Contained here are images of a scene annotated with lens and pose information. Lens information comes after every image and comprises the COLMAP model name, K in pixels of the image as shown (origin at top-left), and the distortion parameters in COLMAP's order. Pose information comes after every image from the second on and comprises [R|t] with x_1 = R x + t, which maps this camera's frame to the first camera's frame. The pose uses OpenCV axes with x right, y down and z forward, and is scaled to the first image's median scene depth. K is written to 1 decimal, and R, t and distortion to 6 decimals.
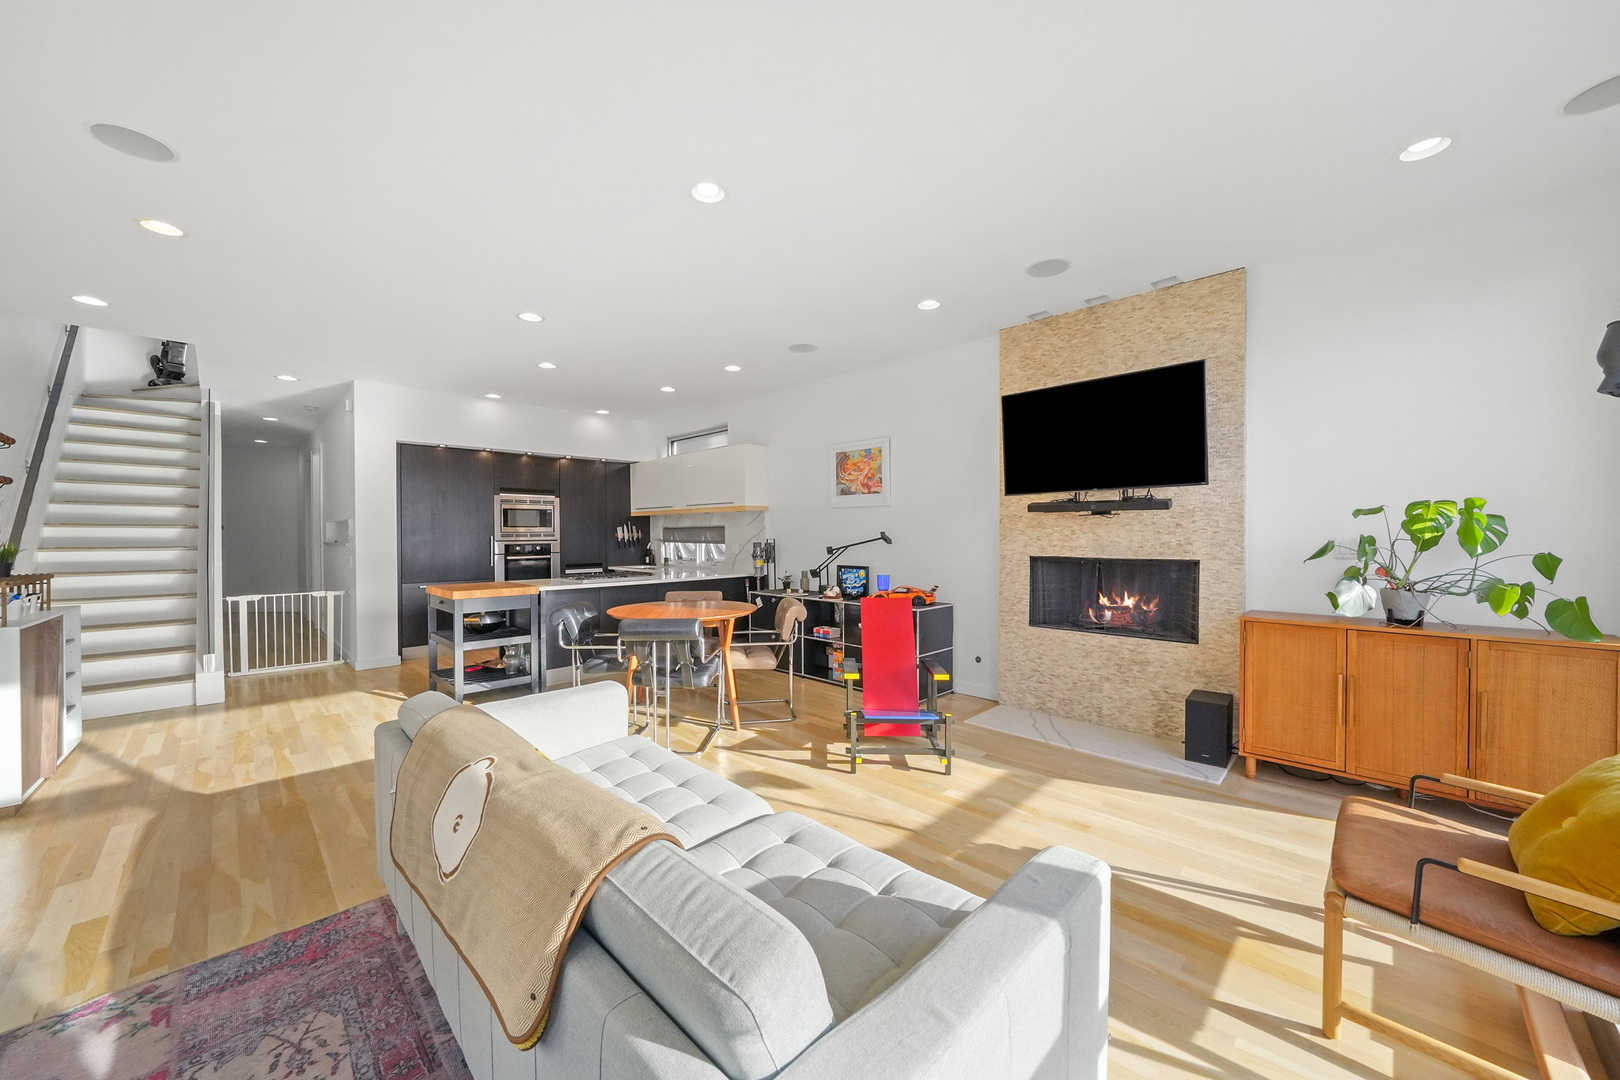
lens RADIAL K [[586.8, 0, 806.1], [0, 586.8, 541.2], [0, 0, 1]] dist [-0.021325, 0.003681]
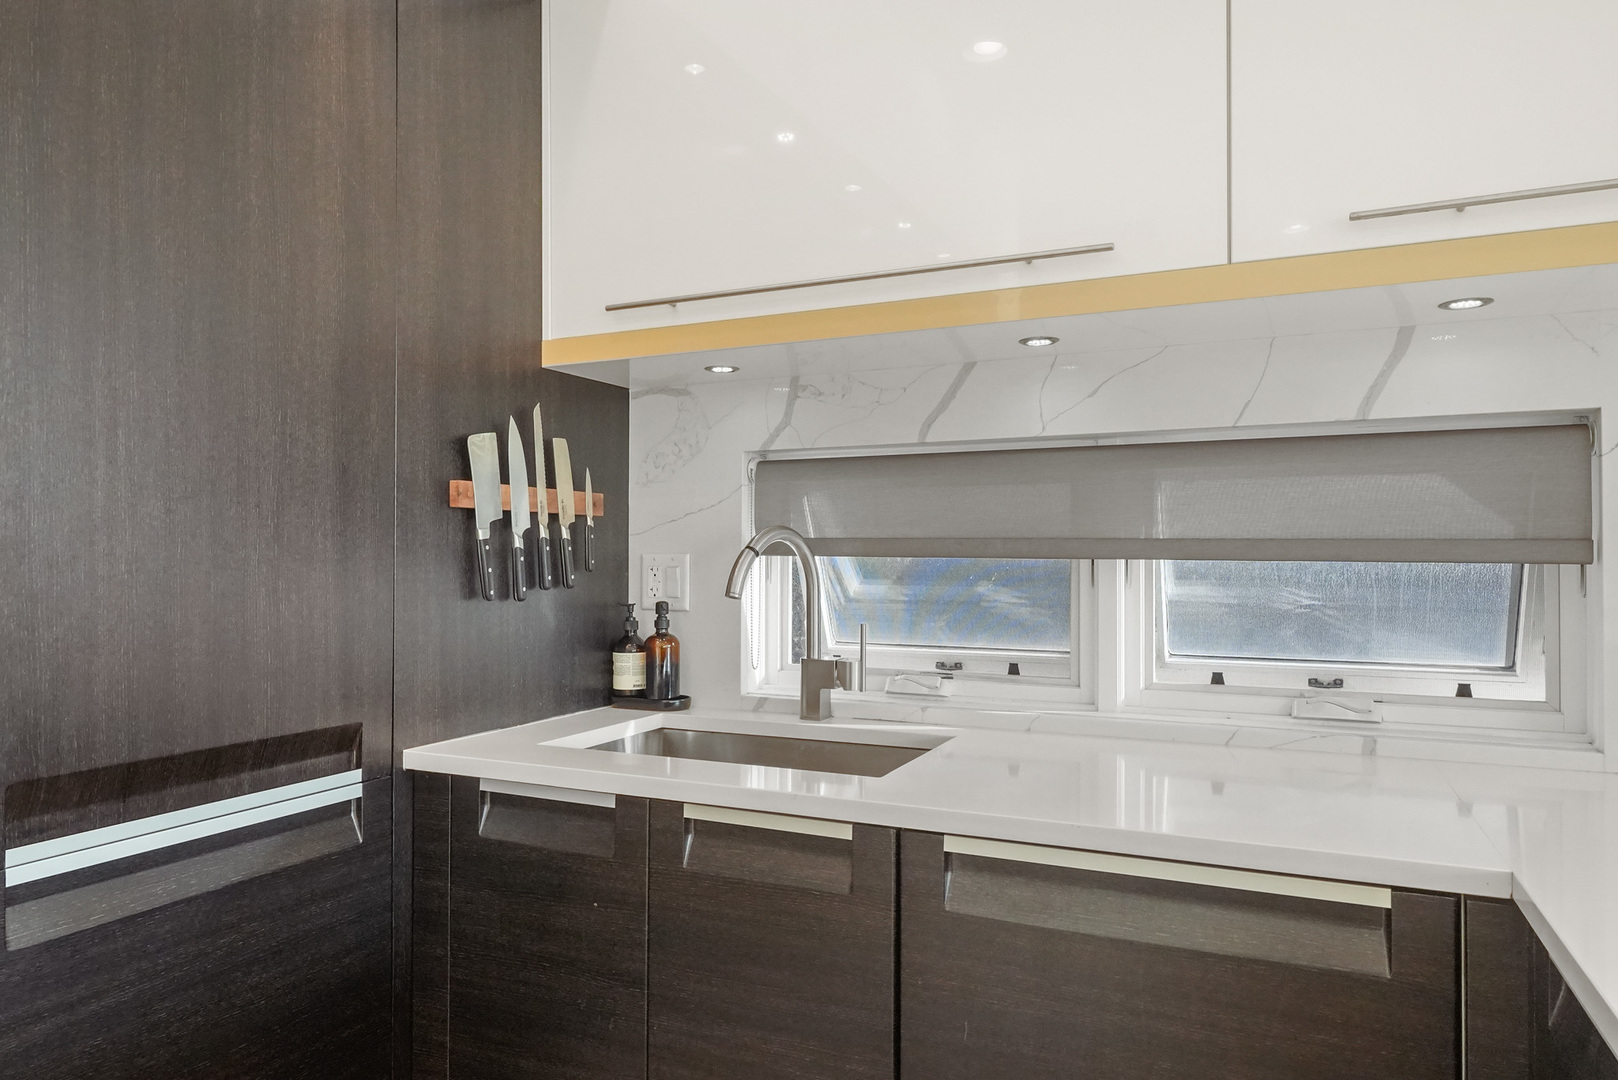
lens RADIAL K [[1031.3, 0, 802.8], [0, 1031.3, 538.8], [0, 0, 1]] dist [0.000743, 0.002249]
pose [[0.943716, 0.012136, 0.330535, -0.636642], [-0.001810, 0.999501, -0.031530, 0.012132], [-0.330753, 0.029157, 0.943267, 1.478114]]
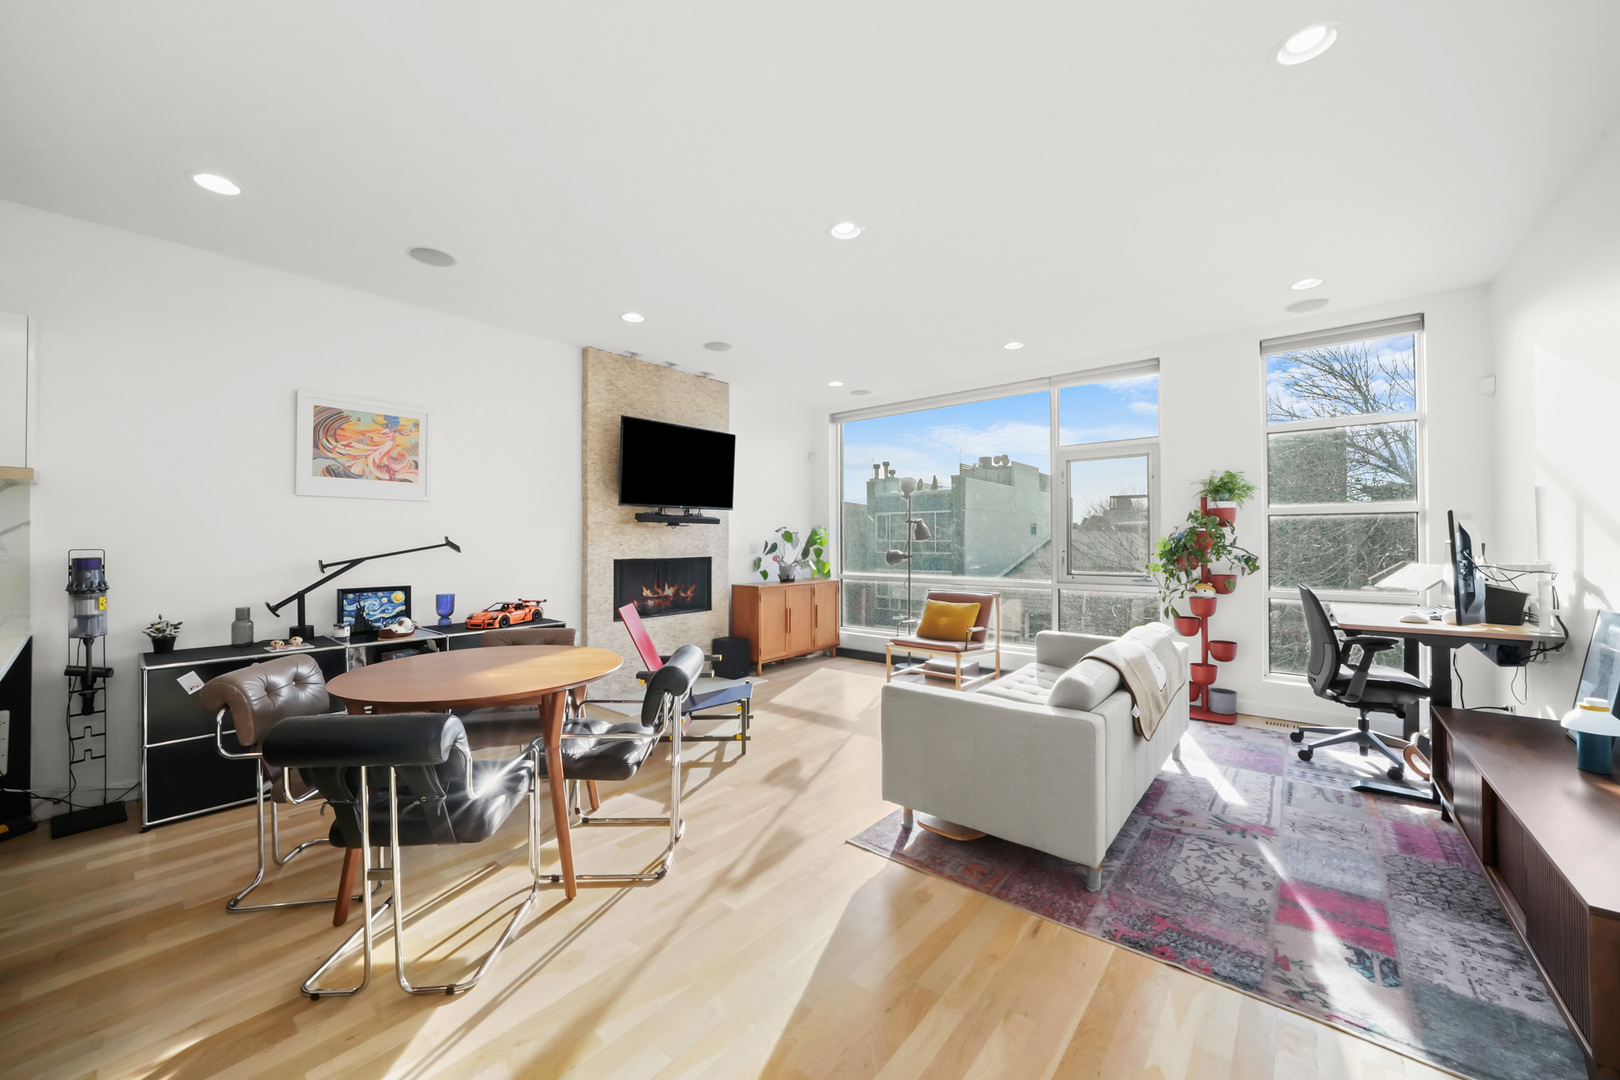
lens RADIAL K [[602.4, 0, 804.5], [0, 602.4, 536.3], [0, 0, 1]] dist [-0.011859, 0.000229]
pose [[-0.081677, 0.010585, 0.996603, -0.860787], [0.014530, 0.999850, -0.009428, -0.003261], [-0.996553, 0.013711, -0.081818, 0.780570]]
